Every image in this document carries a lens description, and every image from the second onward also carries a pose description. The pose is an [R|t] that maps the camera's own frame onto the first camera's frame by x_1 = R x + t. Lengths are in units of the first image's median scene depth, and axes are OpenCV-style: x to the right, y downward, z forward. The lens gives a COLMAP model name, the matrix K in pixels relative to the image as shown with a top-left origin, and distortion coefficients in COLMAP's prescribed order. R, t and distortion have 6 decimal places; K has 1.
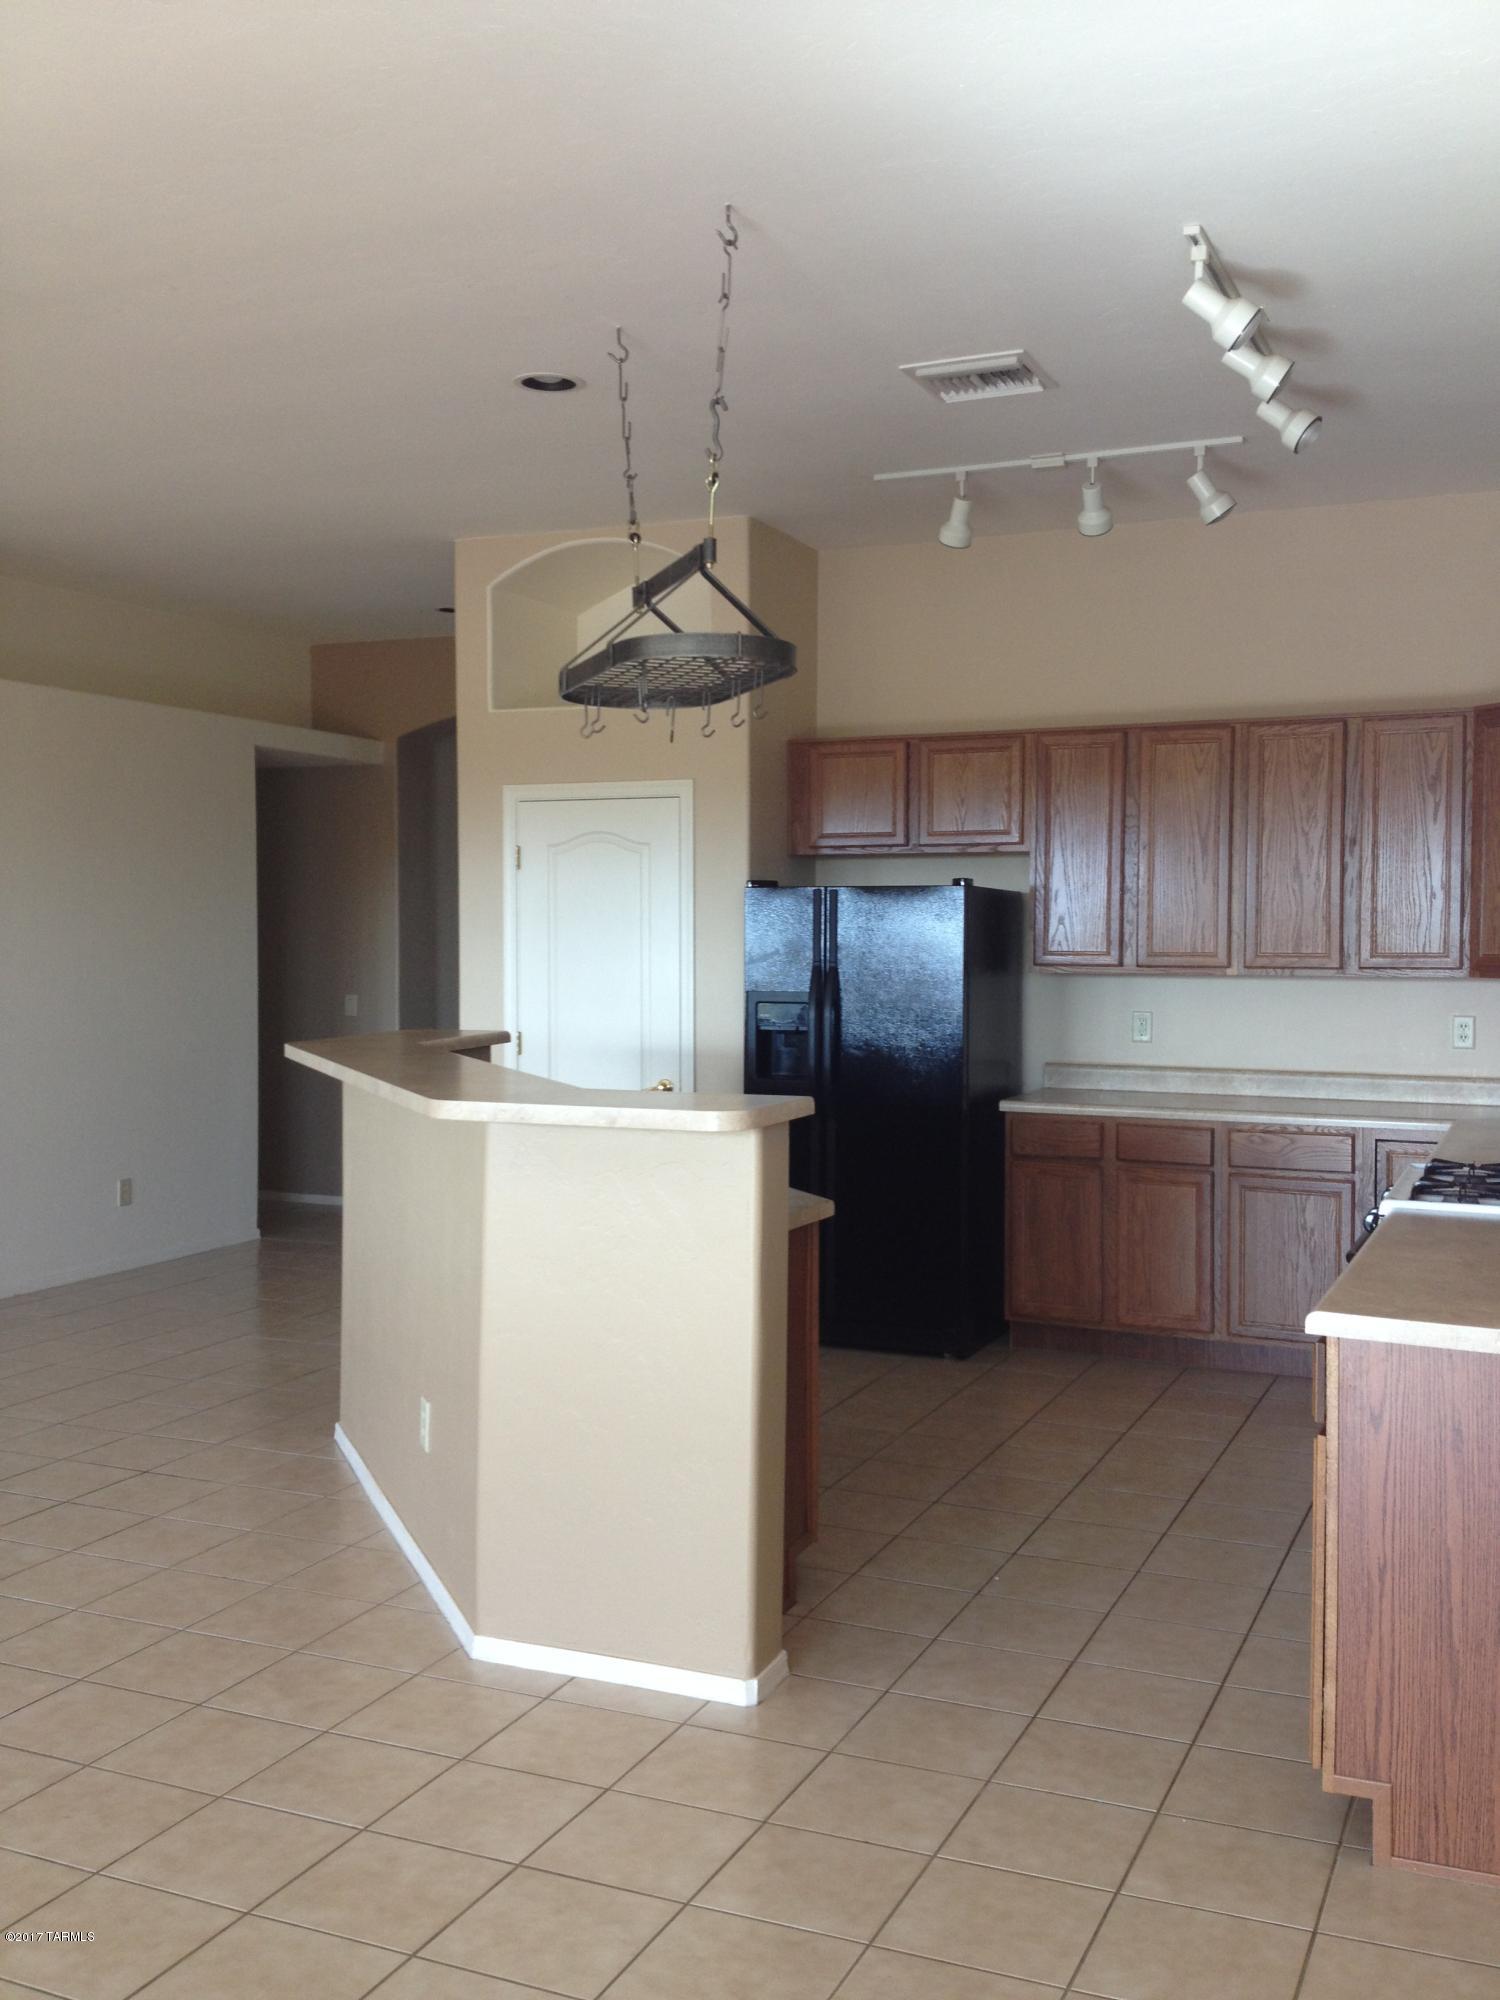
lens RADIAL K [[1856.1, 0, 757.1], [0, 1856.1, 990.6], [0, 0, 1]] dist [0.167758, -0.381863]
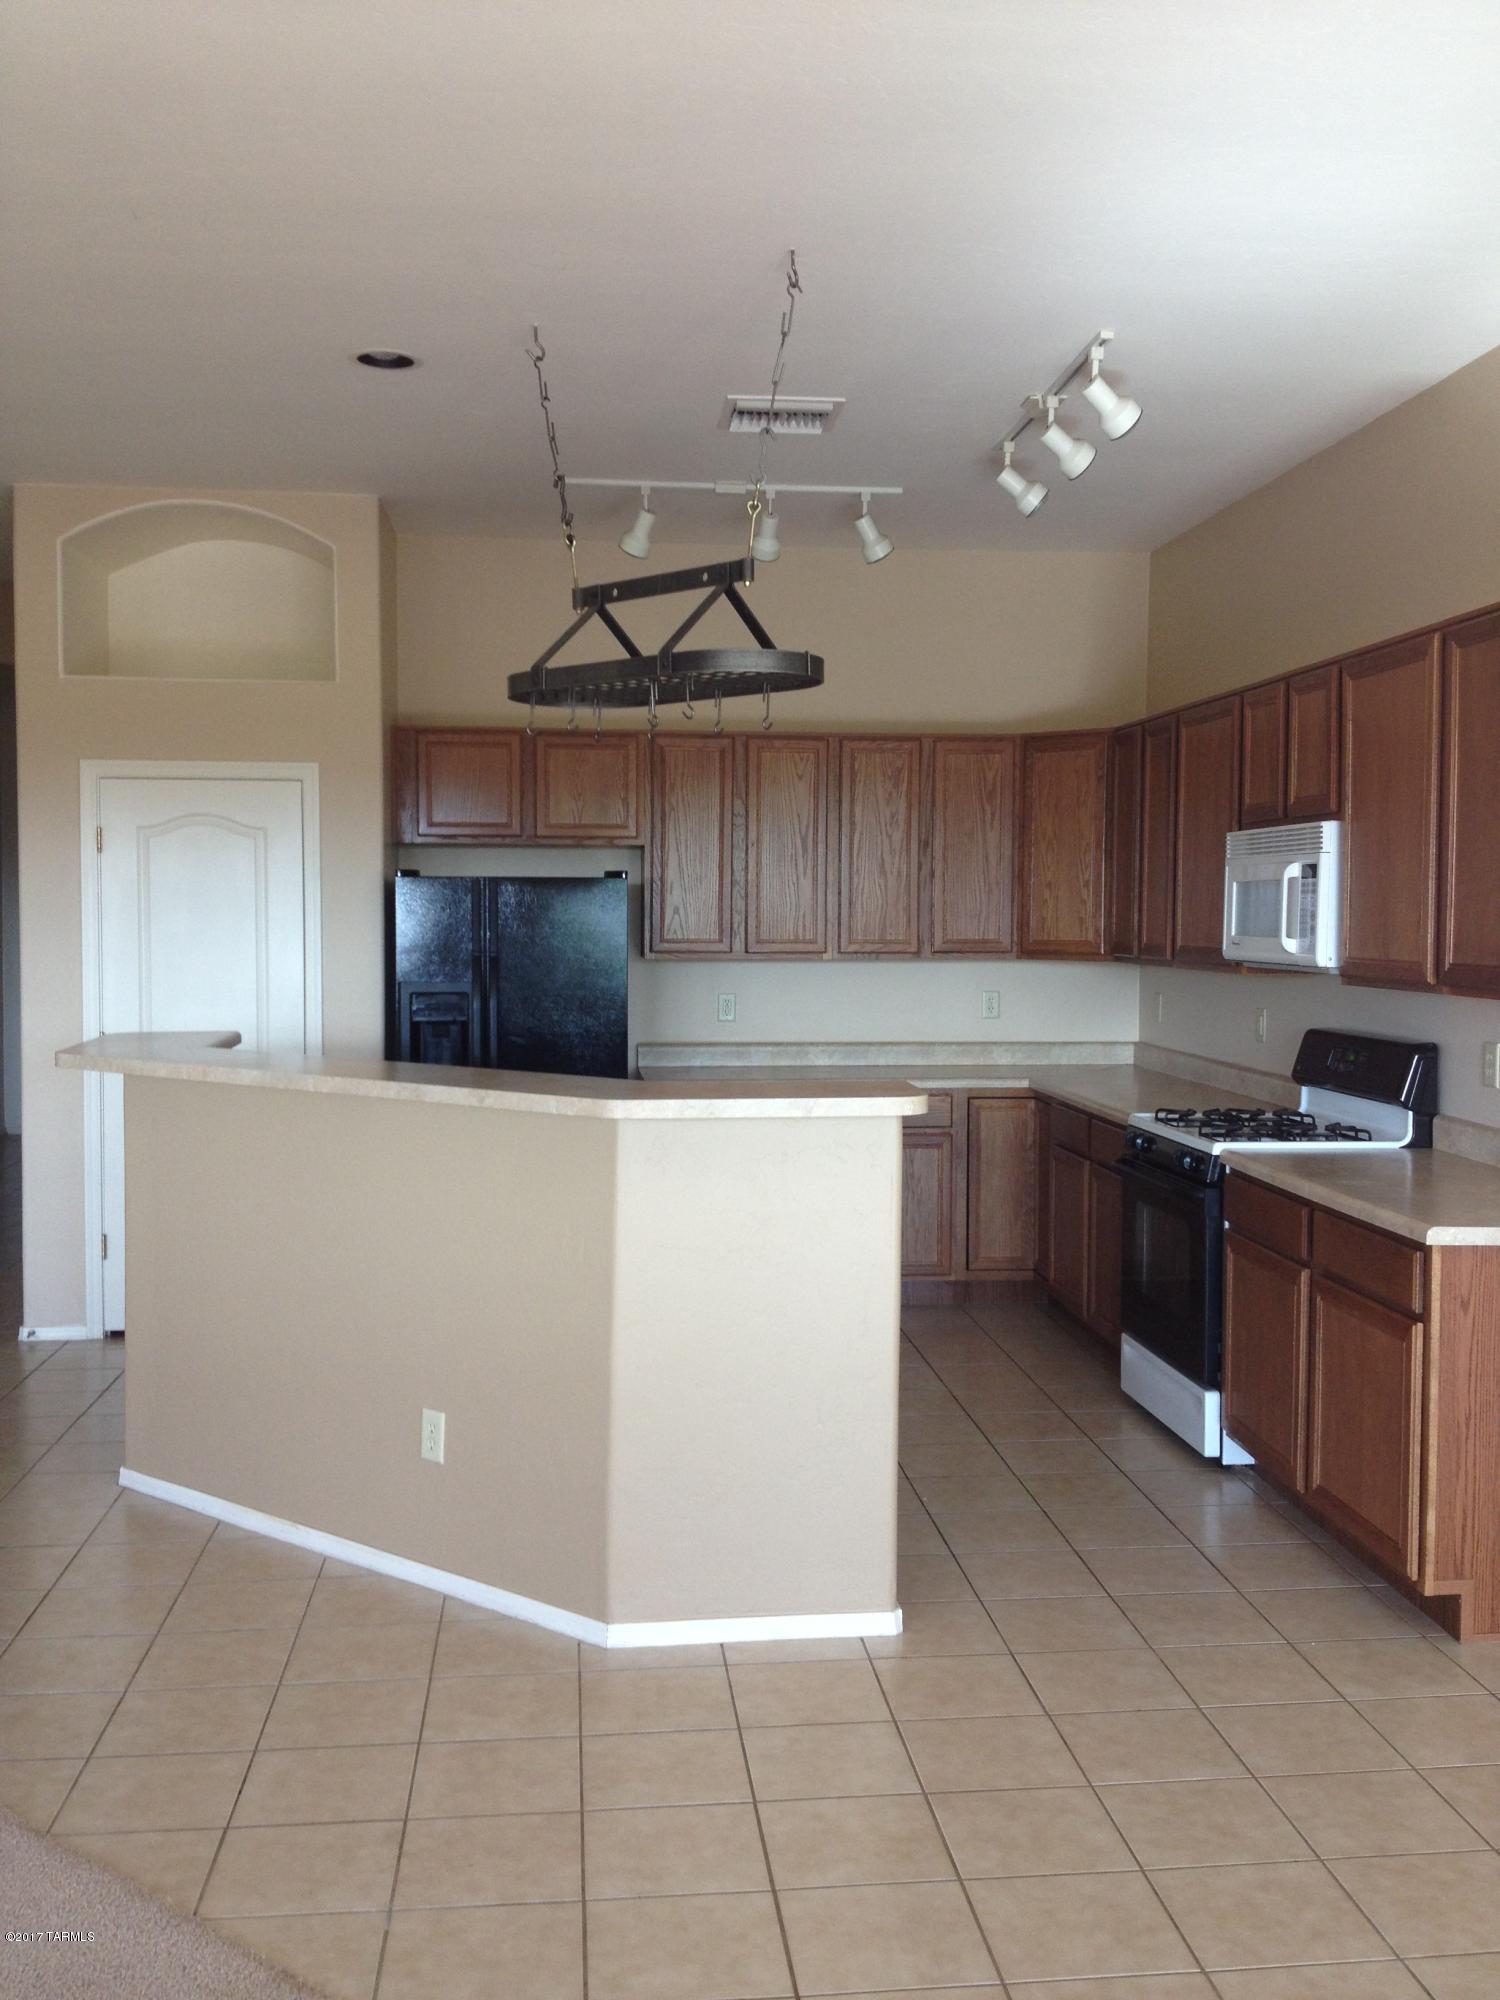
lens RADIAL K [[1856.1, 0, 757.1], [0, 1856.1, 990.6], [0, 0, 1]] dist [0.167758, -0.381863]
pose [[0.869546, -0.021966, 0.493364, -0.342532], [0.015391, 0.999730, 0.017385, -0.009862], [-0.493613, -0.007524, 0.869649, 0.047593]]
